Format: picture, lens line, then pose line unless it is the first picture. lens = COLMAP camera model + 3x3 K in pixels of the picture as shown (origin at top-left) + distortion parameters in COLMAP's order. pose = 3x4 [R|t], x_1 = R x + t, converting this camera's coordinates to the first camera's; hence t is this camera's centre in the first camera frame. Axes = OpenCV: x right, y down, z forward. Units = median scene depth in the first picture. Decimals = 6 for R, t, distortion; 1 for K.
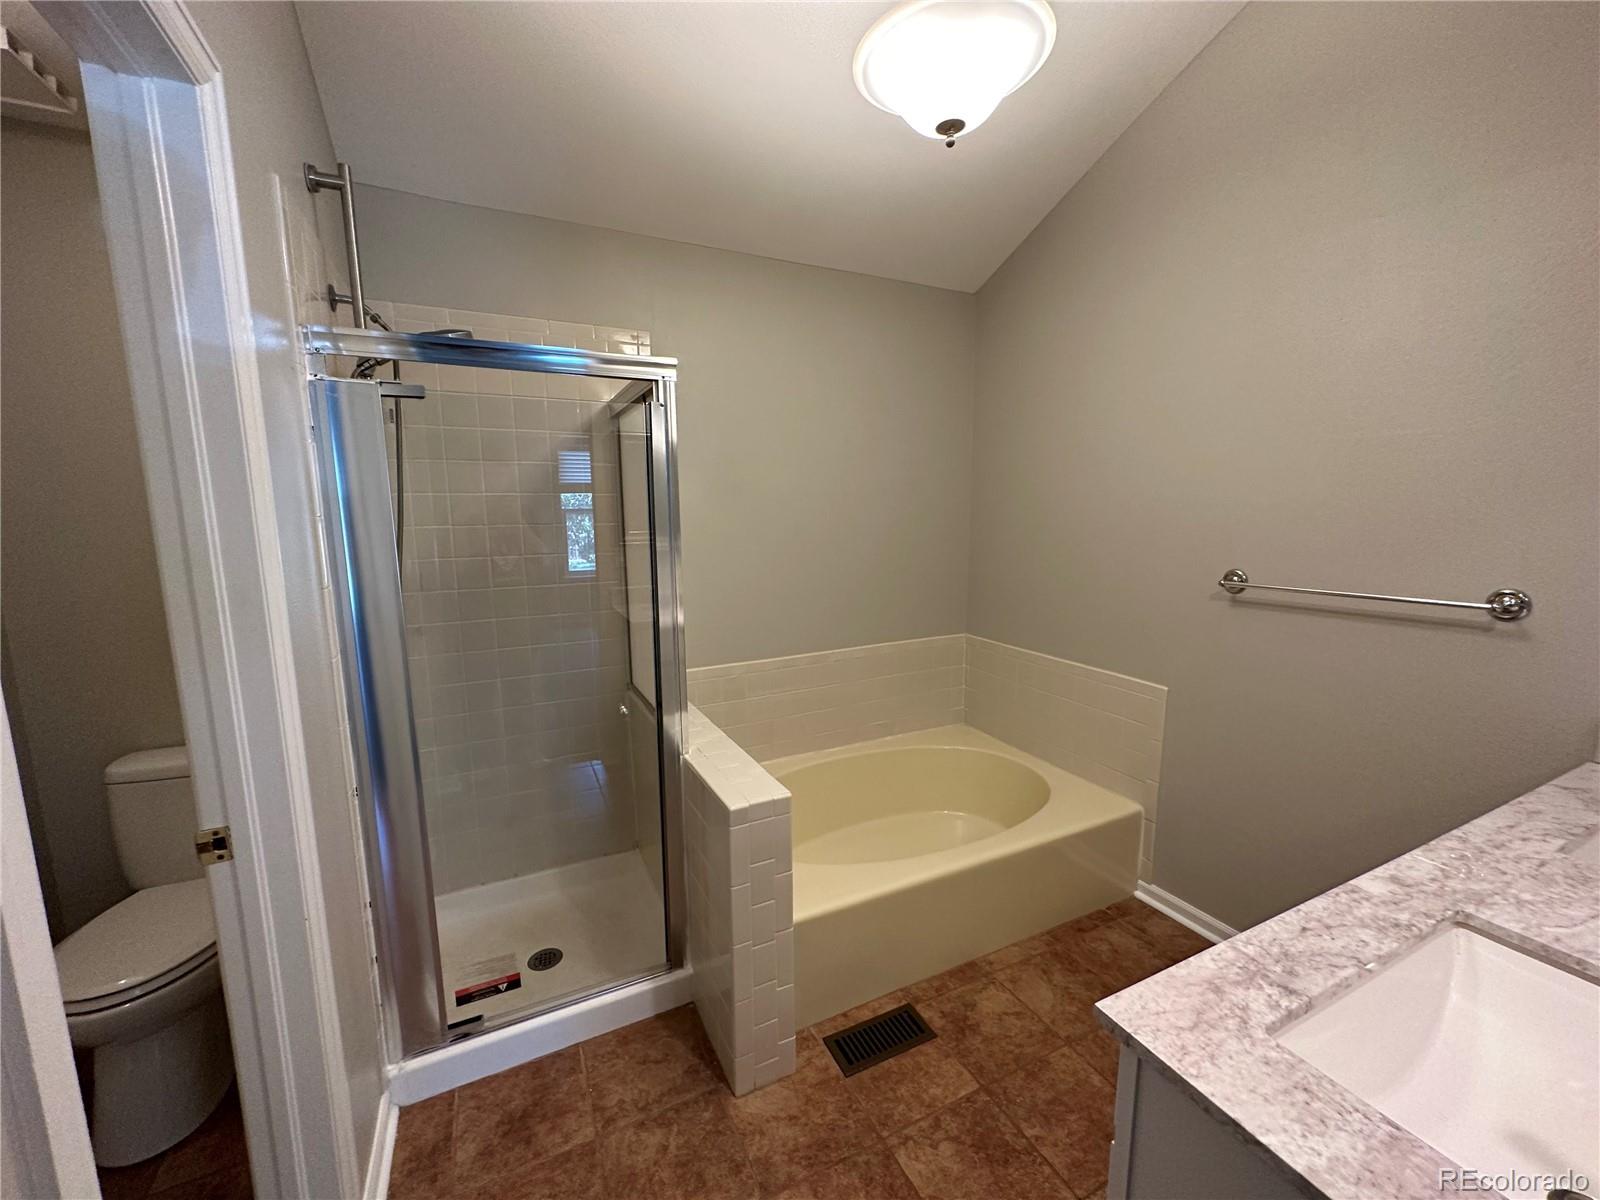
lens RADIAL K [[638.7, 0, 801.6], [0, 638.7, 603.0], [0, 0, 1]] dist [-0.002764, 0.000110]
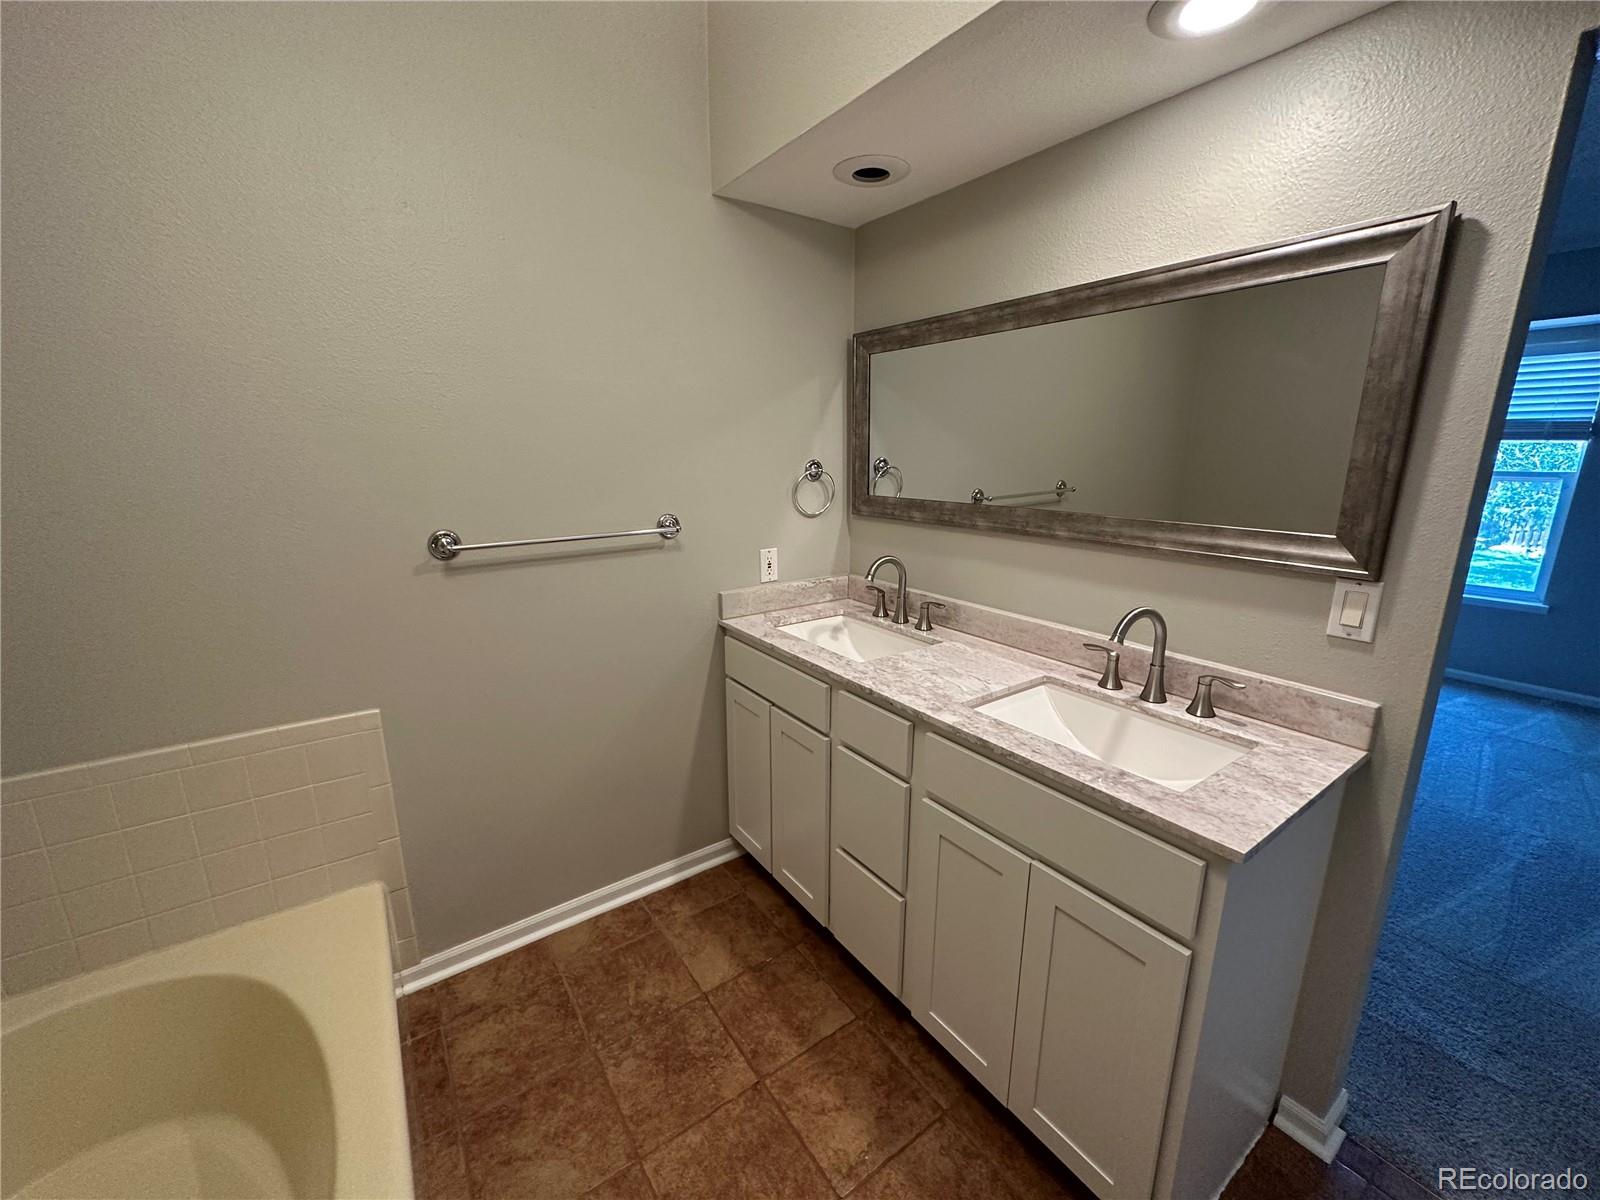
lens RADIAL K [[638.7, 0, 800.0], [0, 638.7, 598.8], [0, 0, 1]] dist [-0.002764, 0.000110]
pose [[-0.157415, -0.220428, 0.962617, -0.229251], [0.147051, 0.958670, 0.243571, -0.129700], [-0.976523, 0.179896, -0.118495, 0.884814]]
